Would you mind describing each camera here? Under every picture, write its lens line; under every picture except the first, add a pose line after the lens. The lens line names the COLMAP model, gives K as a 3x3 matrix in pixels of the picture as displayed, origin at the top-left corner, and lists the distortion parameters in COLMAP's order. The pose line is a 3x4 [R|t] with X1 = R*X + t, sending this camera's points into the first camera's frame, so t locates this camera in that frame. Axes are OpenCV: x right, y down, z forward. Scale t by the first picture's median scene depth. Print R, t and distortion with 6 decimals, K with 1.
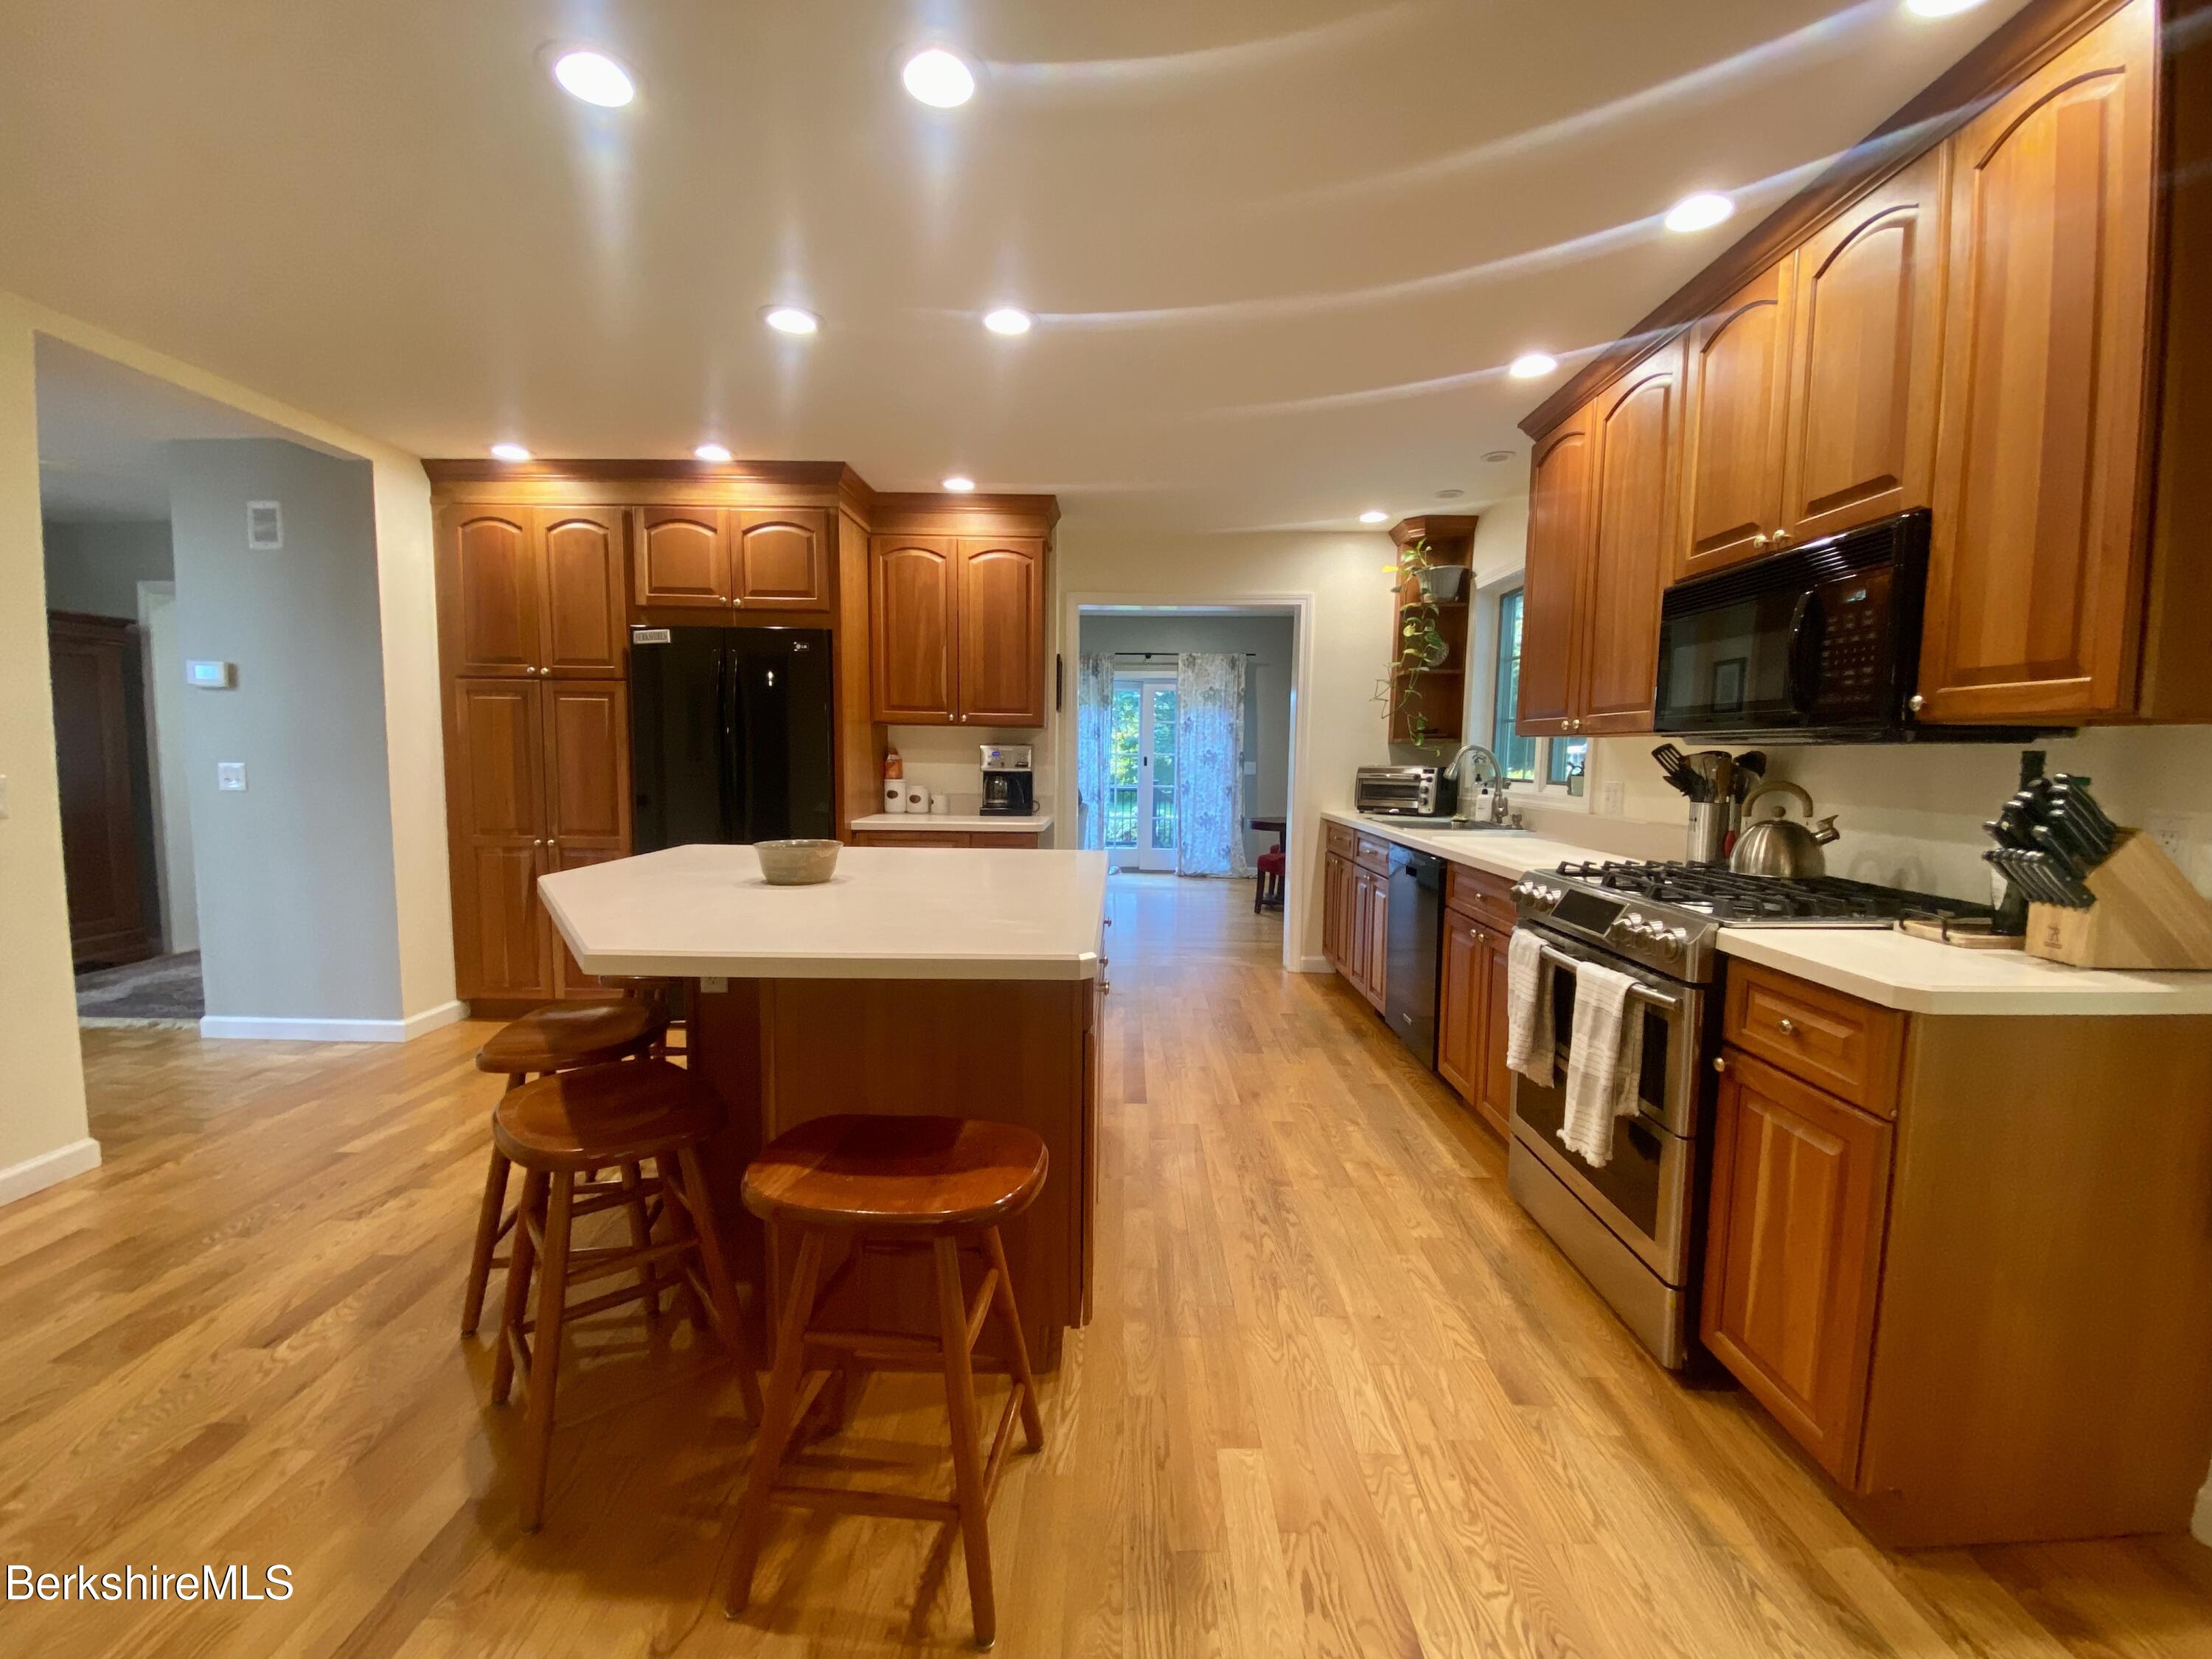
lens RADIAL K [[891.6, 0, 1106.0], [0, 891.6, 829.5], [0, 0, 1]] dist [0.001778, 0.000043]
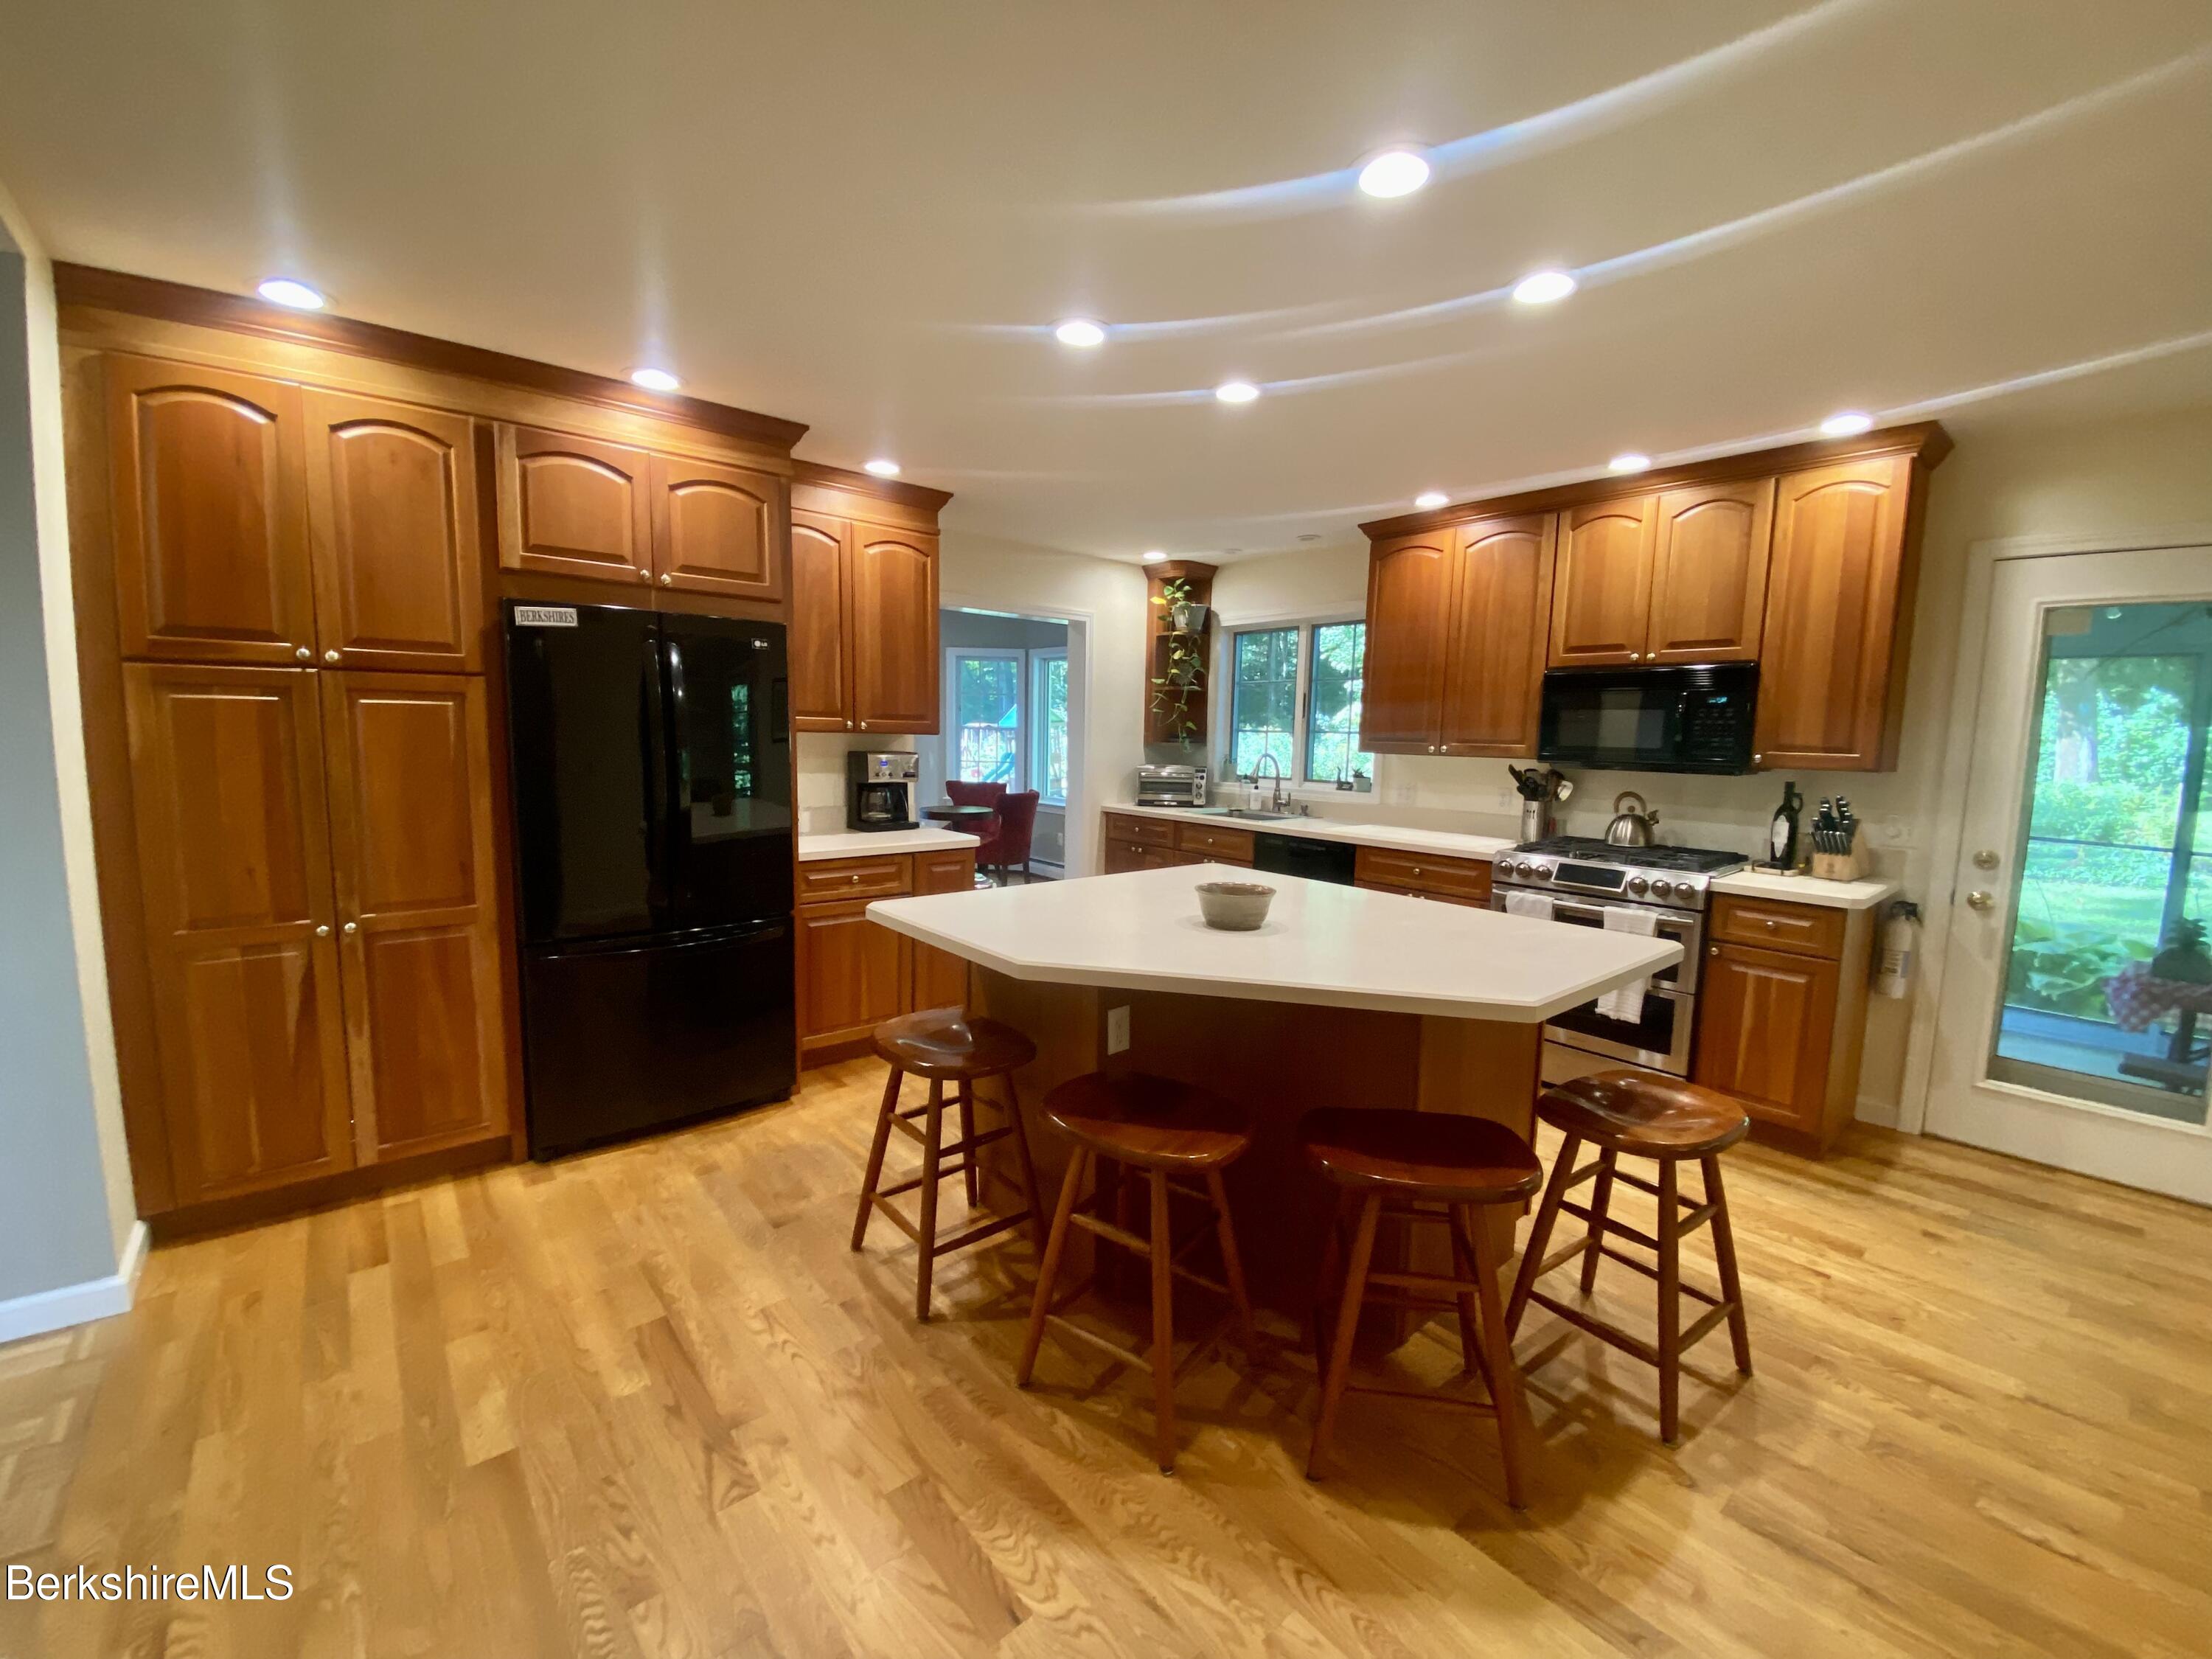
lens RADIAL K [[909.6, 0, 1106.0], [0, 909.6, 824.4], [0, 0, 1]] dist [0.000096, -0.010687]
pose [[0.756485, -0.065680, 0.650704, -0.644687], [0.046180, 0.997825, 0.047030, -0.065264], [-0.652378, -0.005528, 0.757873, 0.167674]]
